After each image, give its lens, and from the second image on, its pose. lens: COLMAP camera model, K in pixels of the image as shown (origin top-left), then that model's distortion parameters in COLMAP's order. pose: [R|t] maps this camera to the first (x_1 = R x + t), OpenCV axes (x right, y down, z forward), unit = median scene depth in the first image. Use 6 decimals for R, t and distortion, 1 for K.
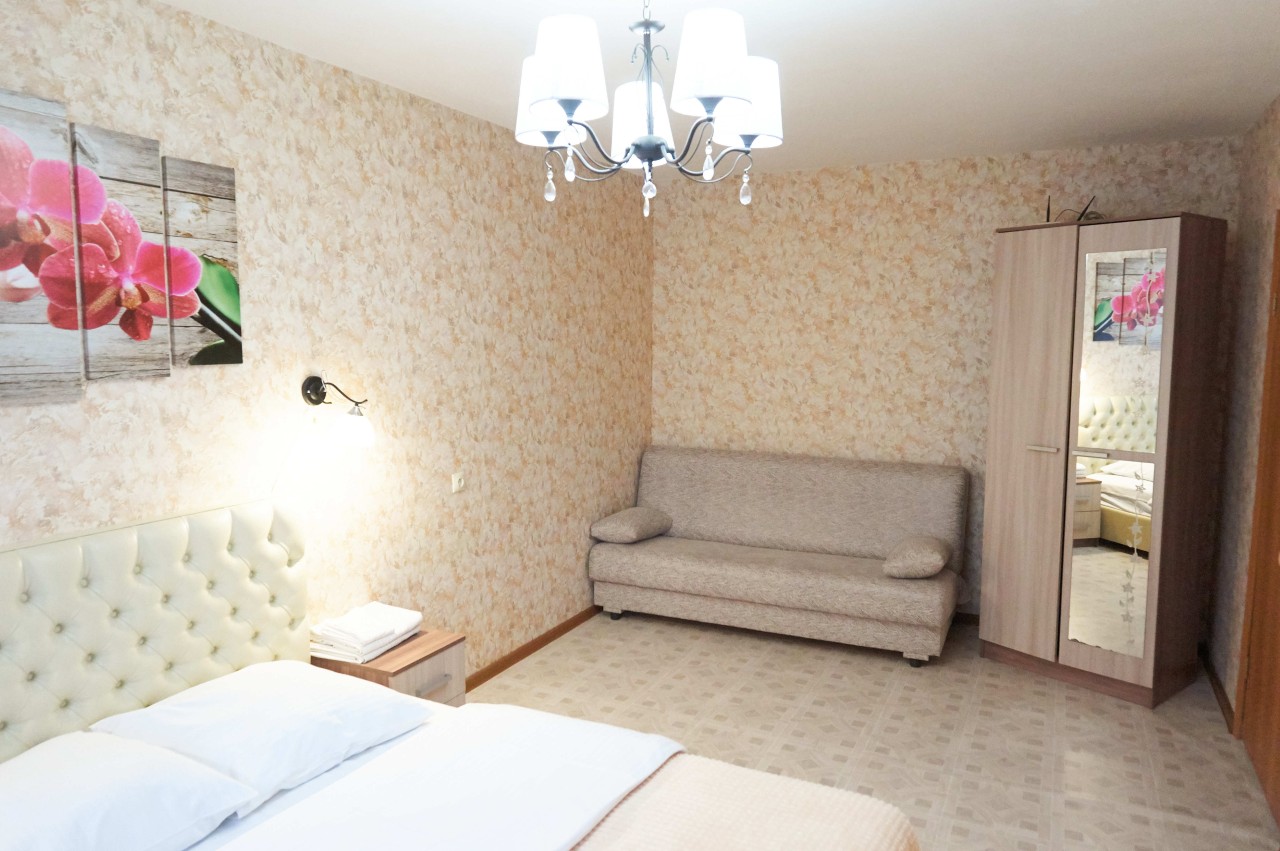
lens RADIAL K [[885.7, 0, 633.4], [0, 885.7, 422.7], [0, 0, 1]] dist [-0.003205, -0.000355]
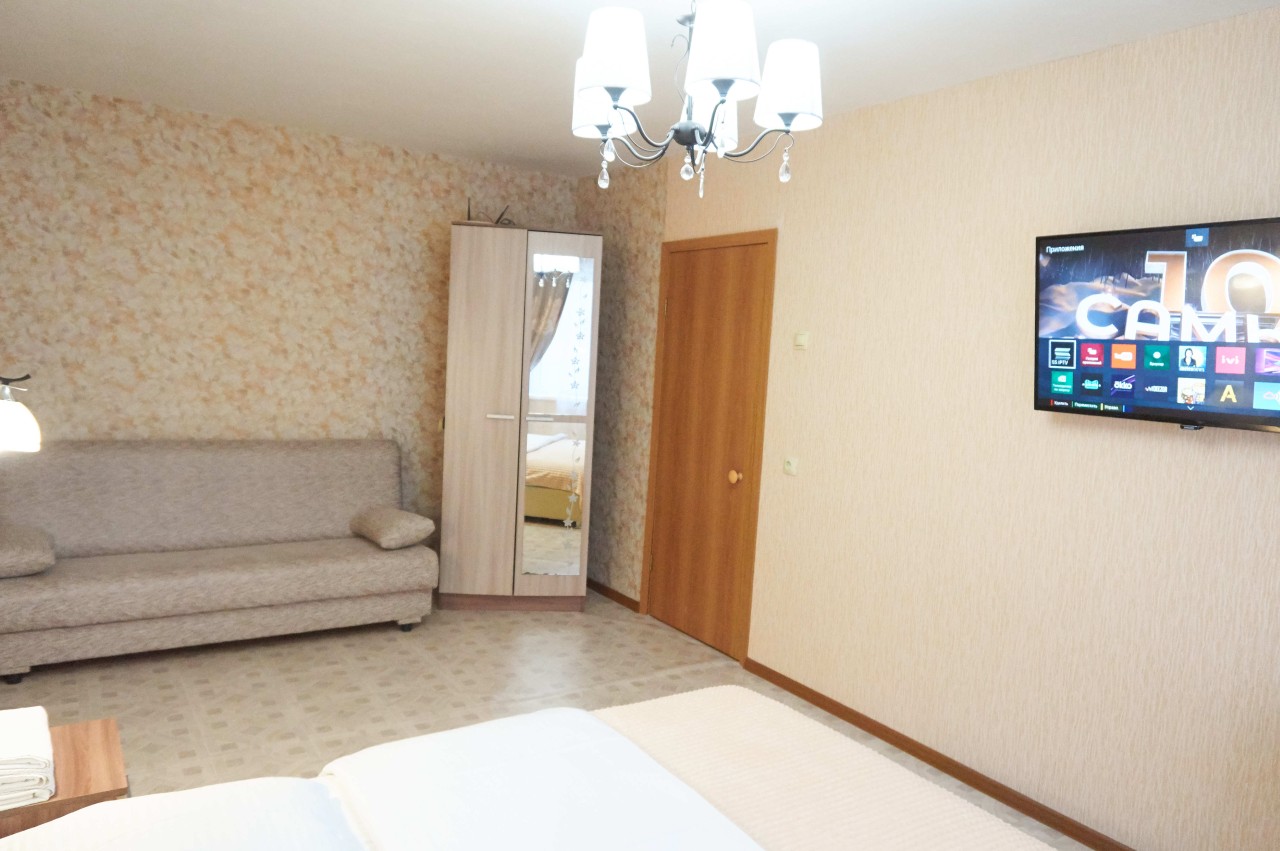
lens RADIAL K [[885.7, 0, 634.2], [0, 885.7, 422.3], [0, 0, 1]] dist [-0.003205, -0.000355]
pose [[0.517035, -0.046777, 0.854685, -0.388193], [0.029698, 0.998885, 0.036703, -0.000871], [-0.855449, 0.006406, 0.517847, 0.208260]]
